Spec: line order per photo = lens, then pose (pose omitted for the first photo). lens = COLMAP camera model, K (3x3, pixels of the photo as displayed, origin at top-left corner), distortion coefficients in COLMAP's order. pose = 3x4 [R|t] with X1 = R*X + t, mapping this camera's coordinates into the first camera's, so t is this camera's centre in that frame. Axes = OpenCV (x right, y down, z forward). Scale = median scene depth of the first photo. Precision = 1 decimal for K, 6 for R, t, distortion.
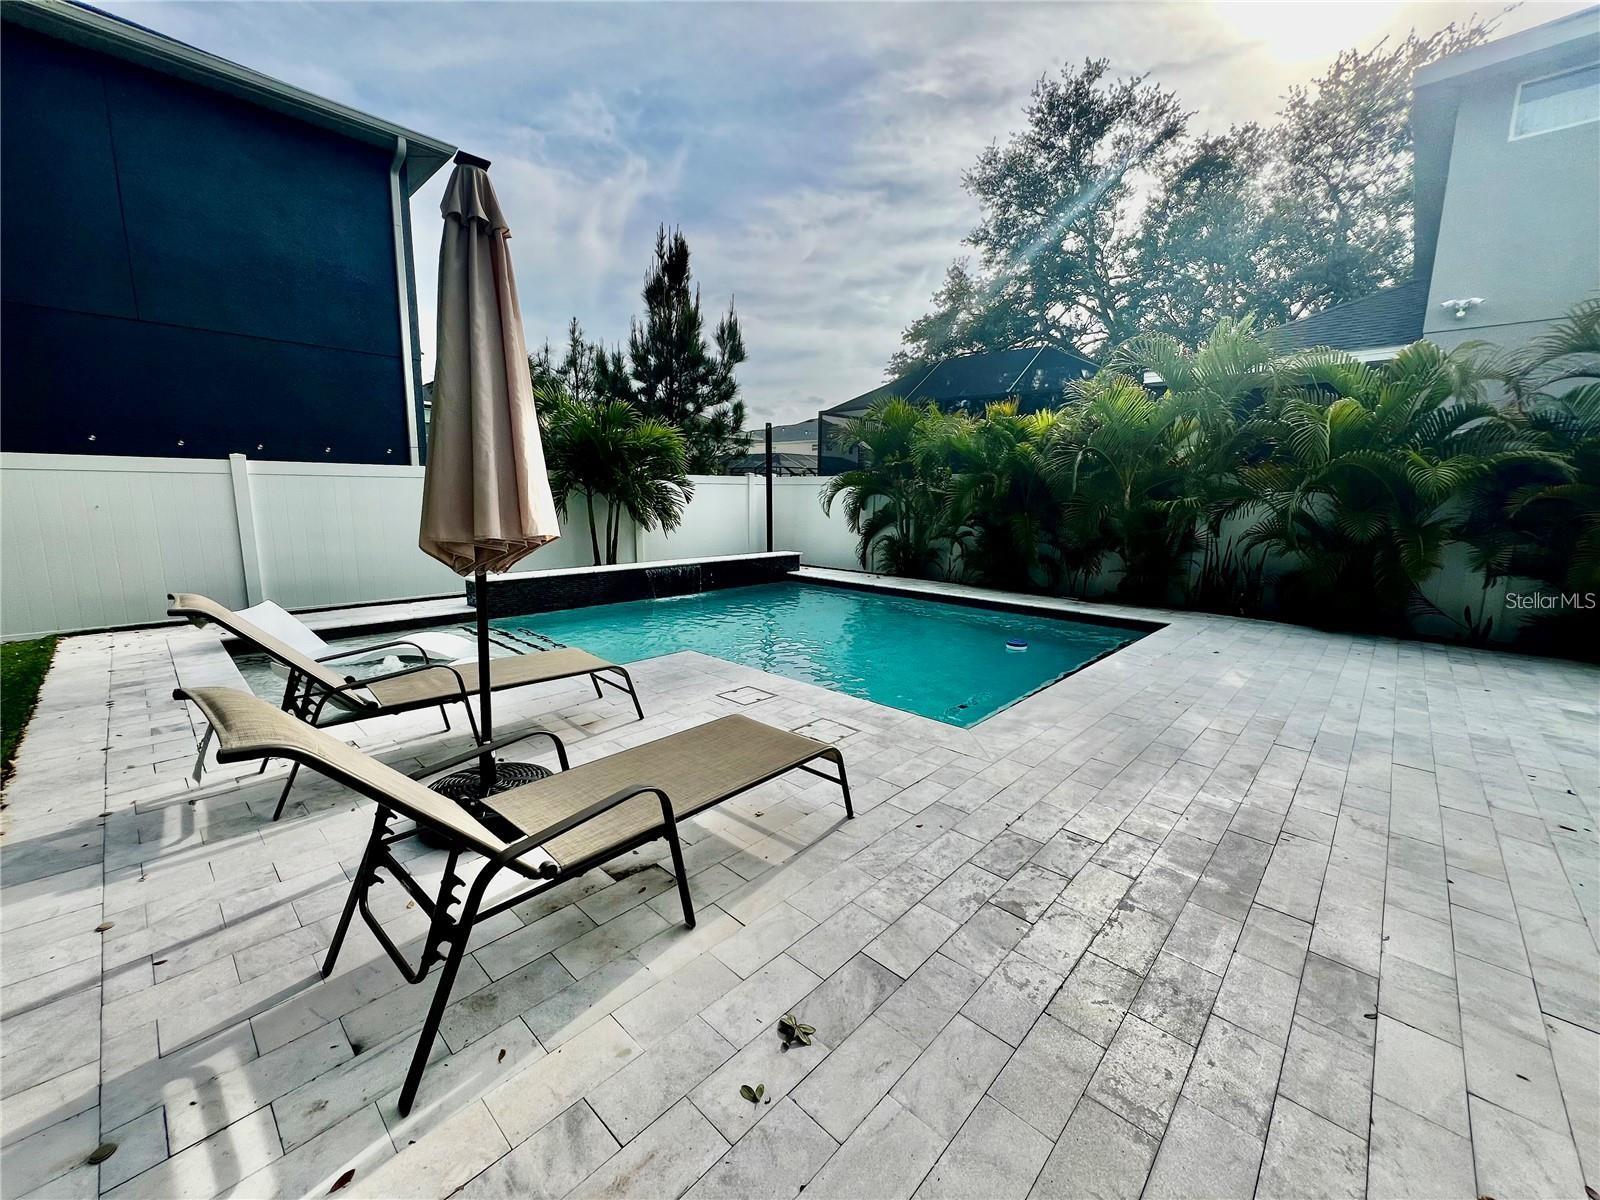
lens RADIAL K [[639.5, 0, 810.3], [0, 639.5, 602.4], [0, 0, 1]] dist [-0.002782, 0.000930]
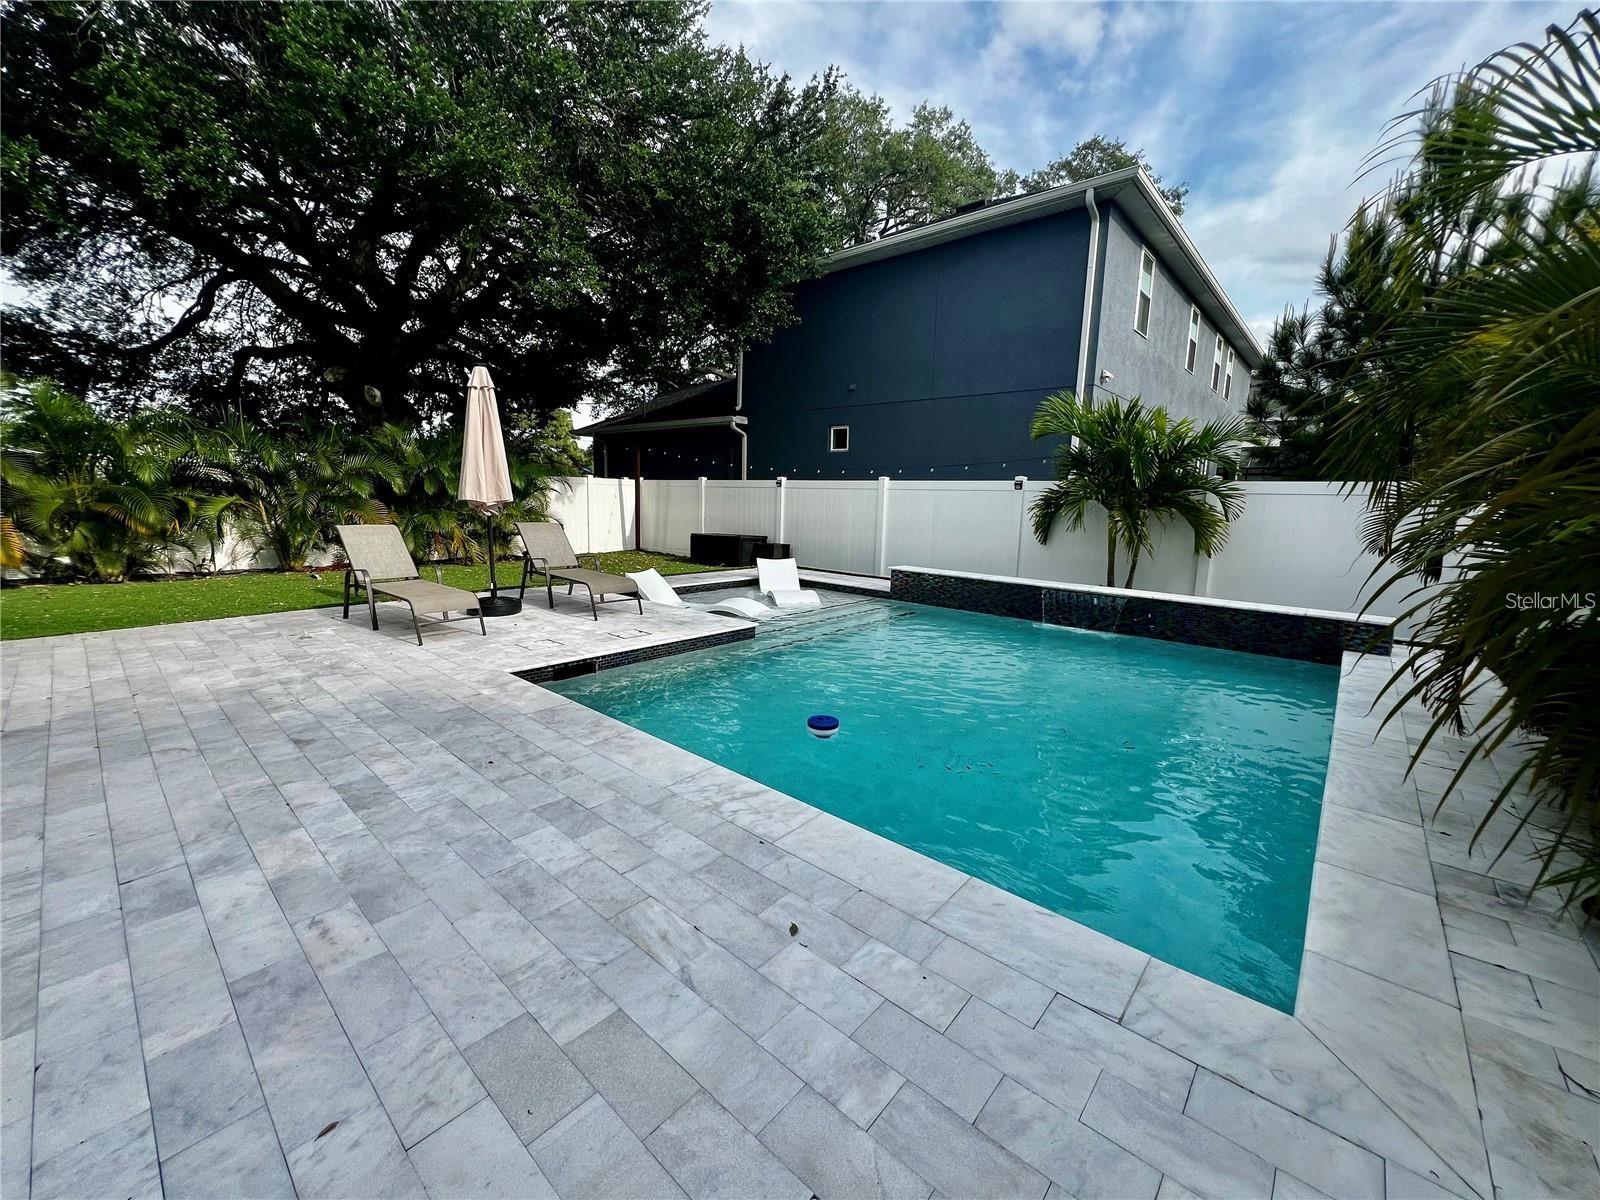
lens RADIAL K [[639.5, 0, 809.4], [0, 639.5, 594.3], [0, 0, 1]] dist [-0.002782, 0.000930]
pose [[0.031871, 0.130989, -0.990871, 1.315834], [-0.186745, 0.974698, 0.122844, -0.193049], [0.981891, 0.181125, 0.055526, 1.315439]]
